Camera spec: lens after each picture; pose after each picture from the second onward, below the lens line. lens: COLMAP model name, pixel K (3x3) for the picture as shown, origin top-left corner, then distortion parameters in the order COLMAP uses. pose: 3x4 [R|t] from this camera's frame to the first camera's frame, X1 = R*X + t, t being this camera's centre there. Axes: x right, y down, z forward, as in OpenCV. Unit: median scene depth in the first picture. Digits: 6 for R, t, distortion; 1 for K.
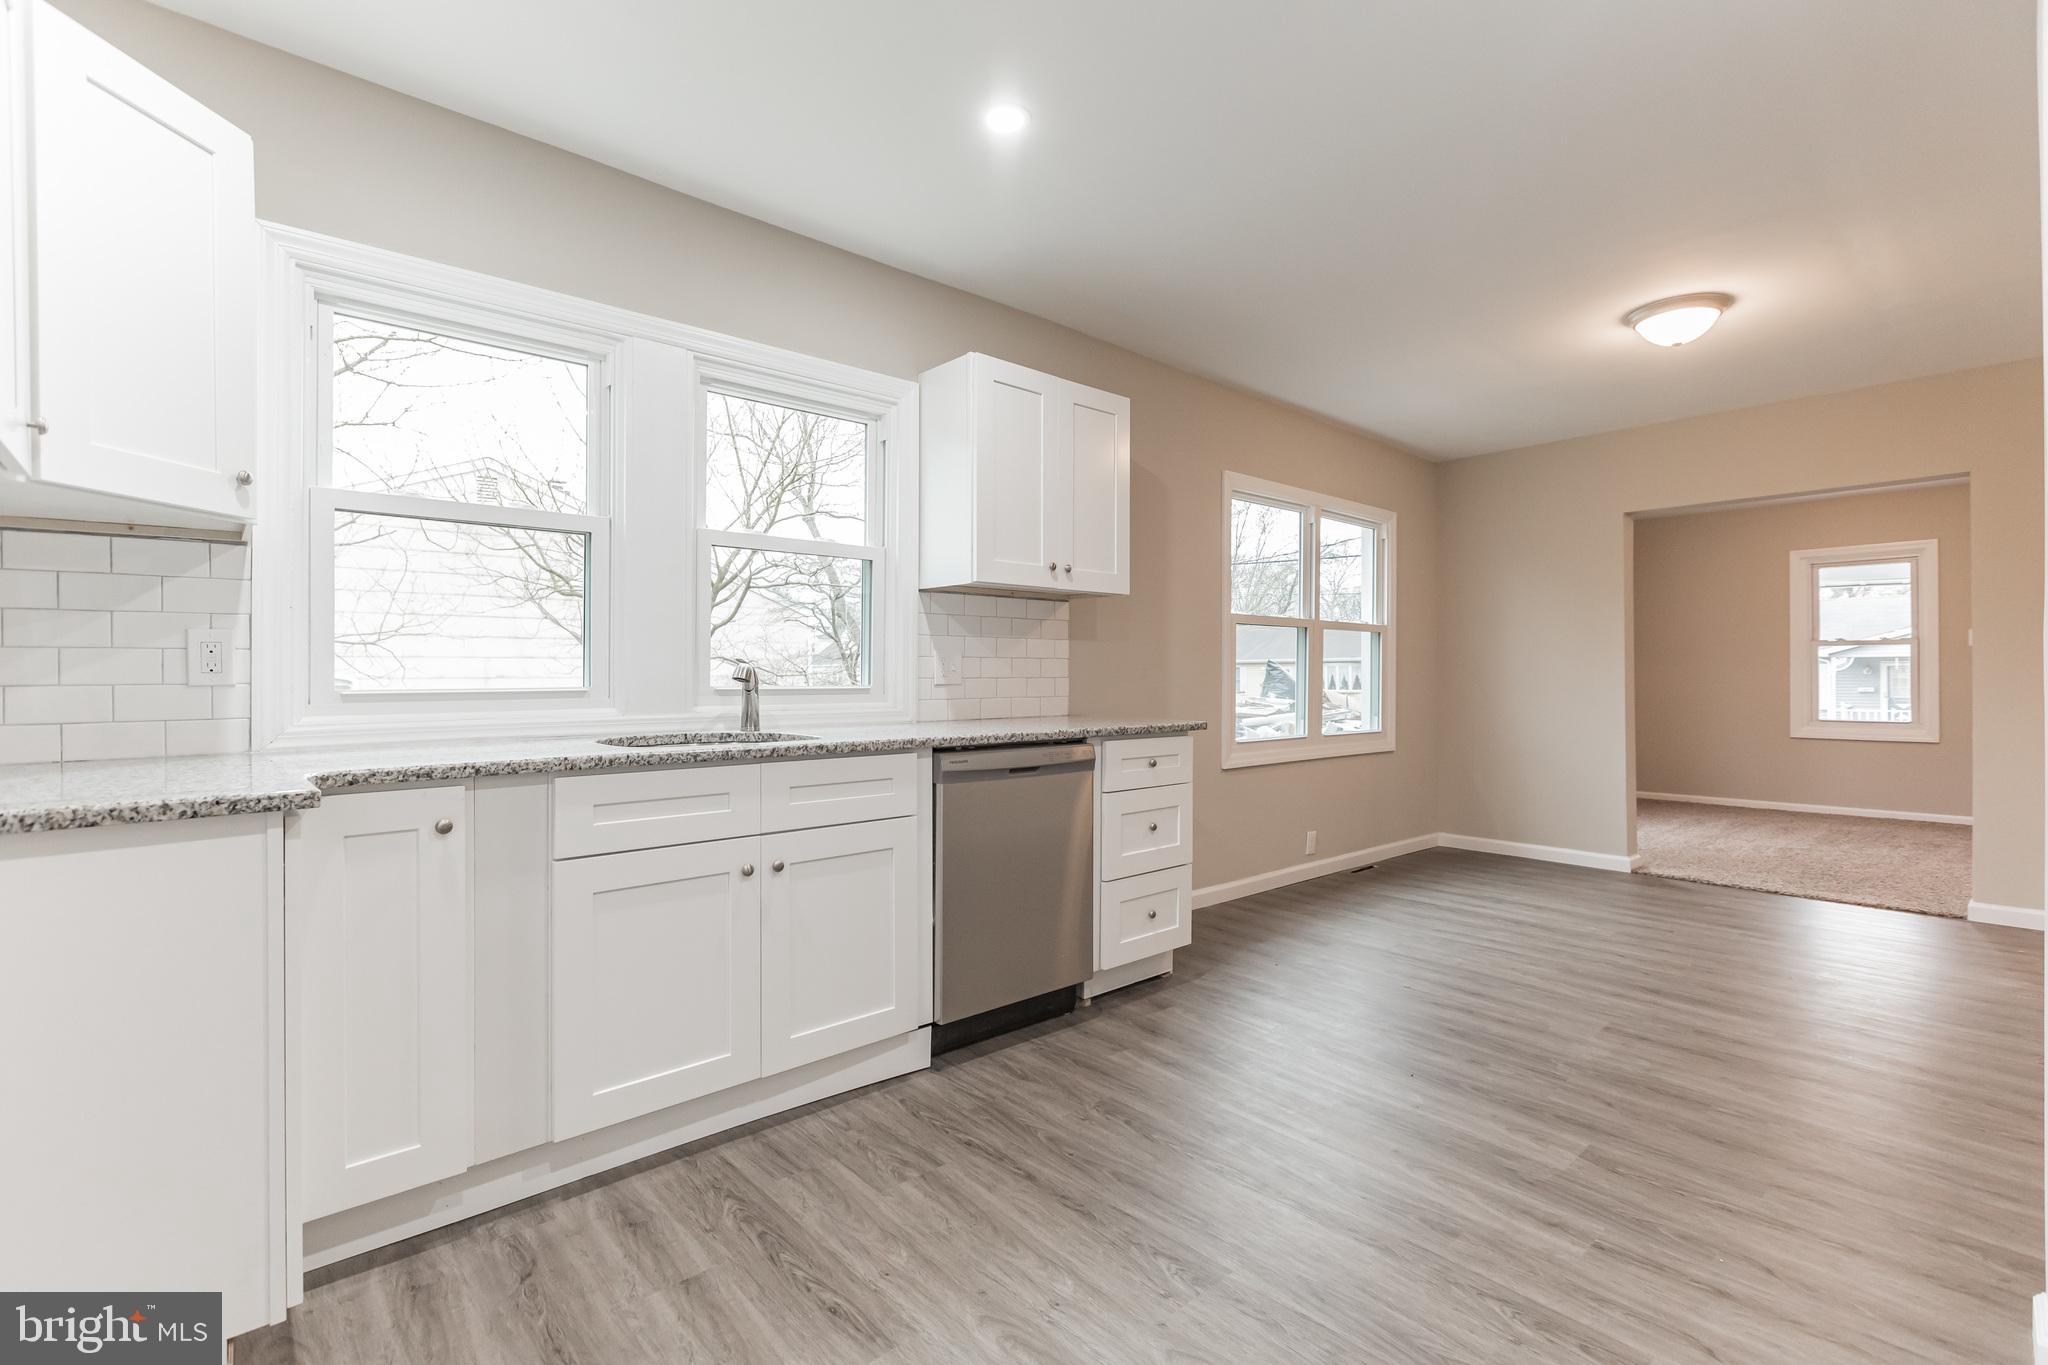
lens RADIAL K [[918.6, 0, 1024.0], [0, 918.6, 682.5], [0, 0, 1]] dist [0.001598, 0.000008]
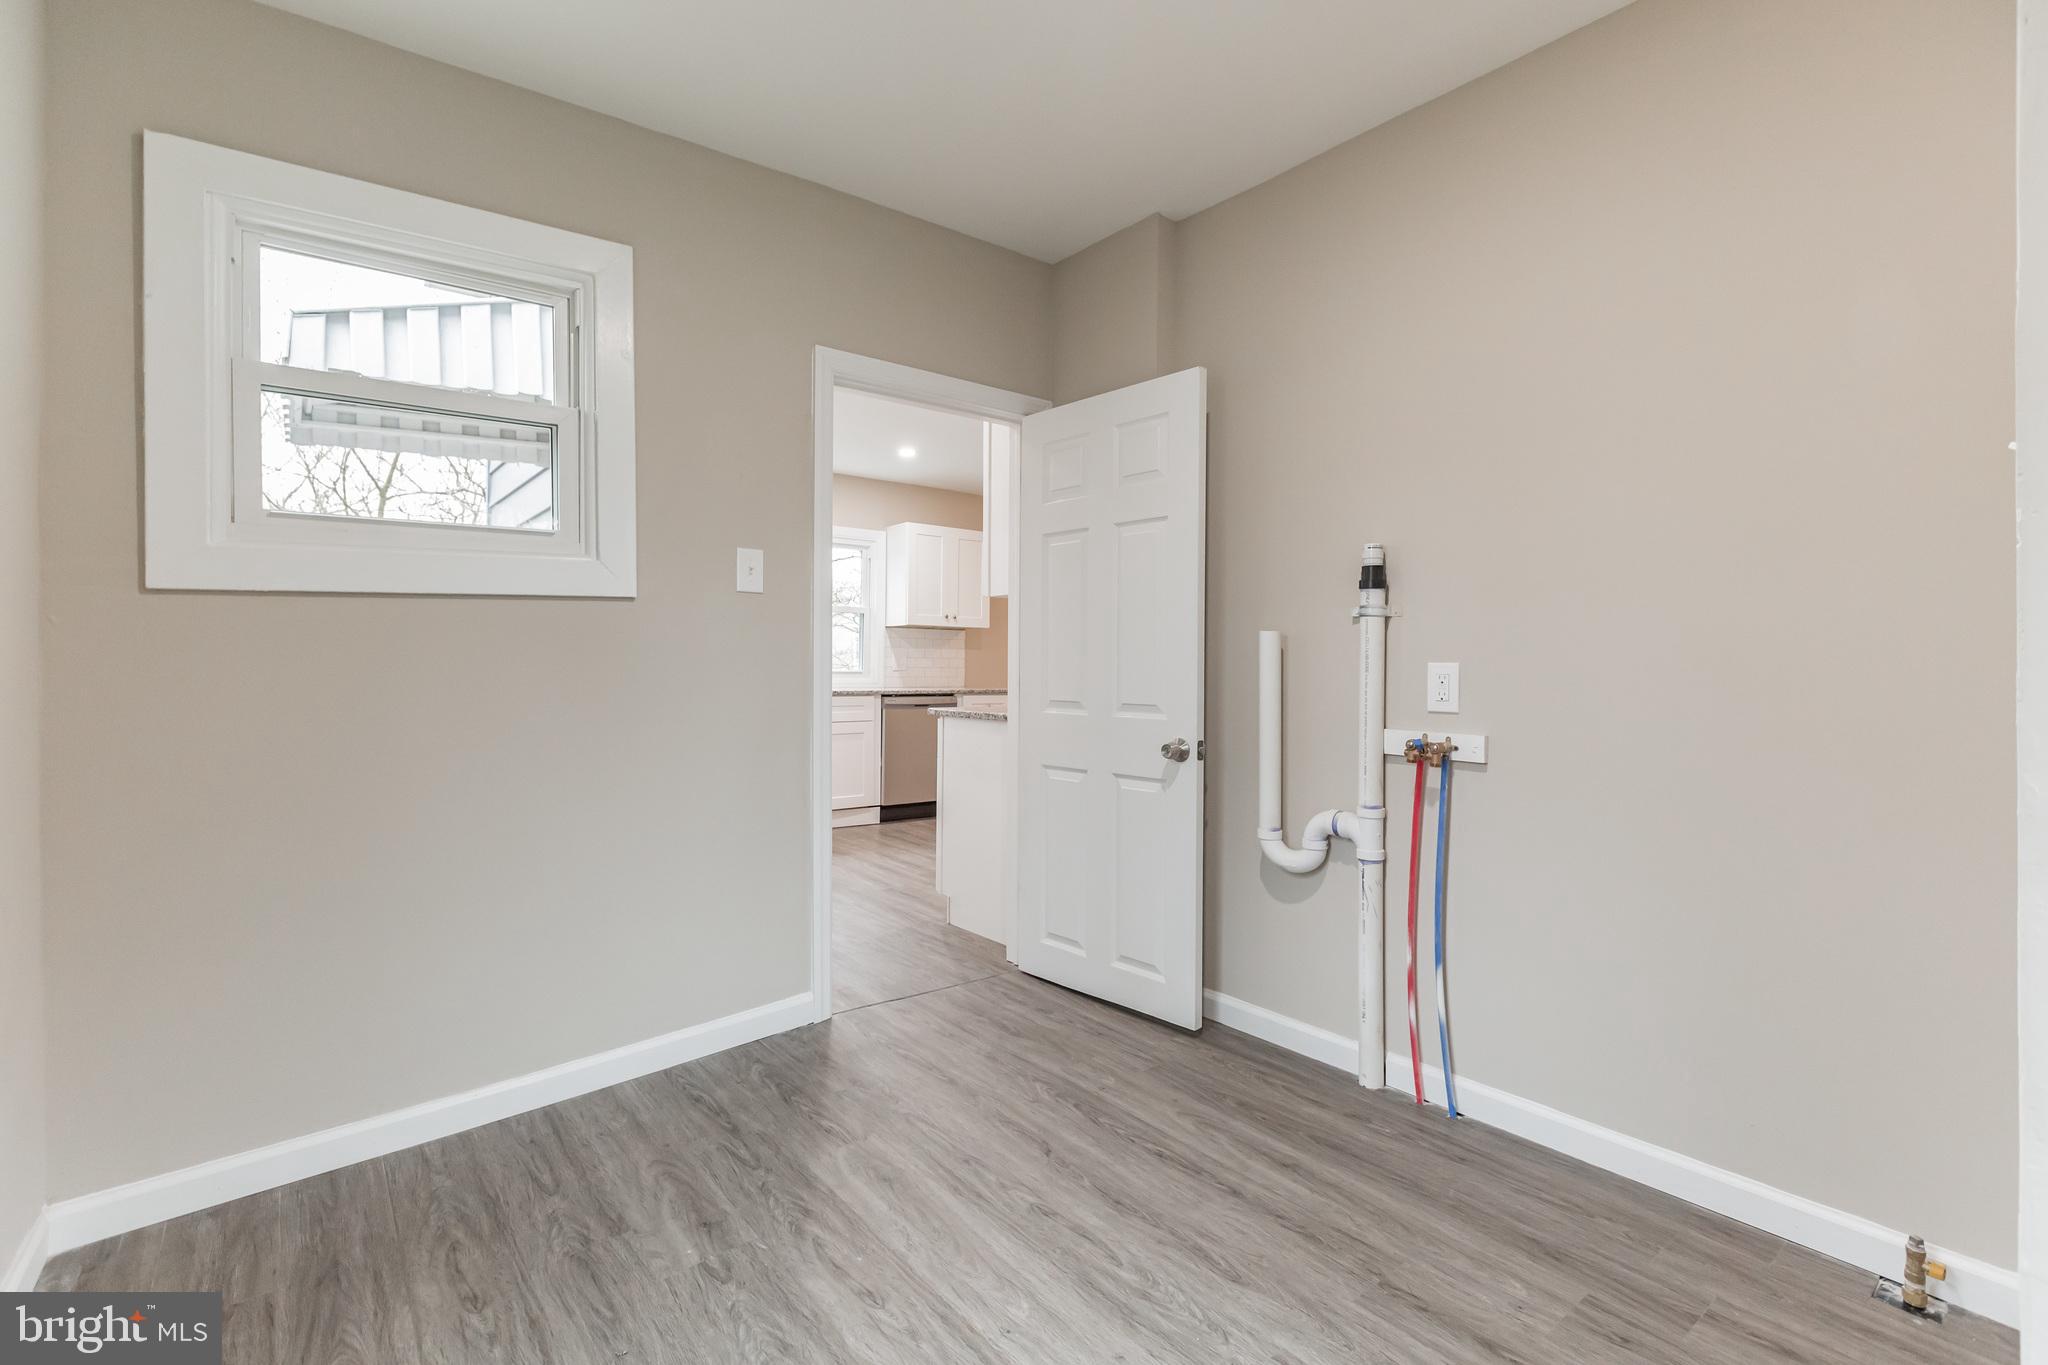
lens RADIAL K [[918.6, 0, 1024.0], [0, 918.6, 682.5], [0, 0, 1]] dist [0.001598, 0.000008]
pose [[0.998805, 0.009337, -0.047977, 0.347023], [-0.009096, 0.999945, 0.005233, 0.018475], [0.048023, -0.004791, 0.998835, -1.256500]]
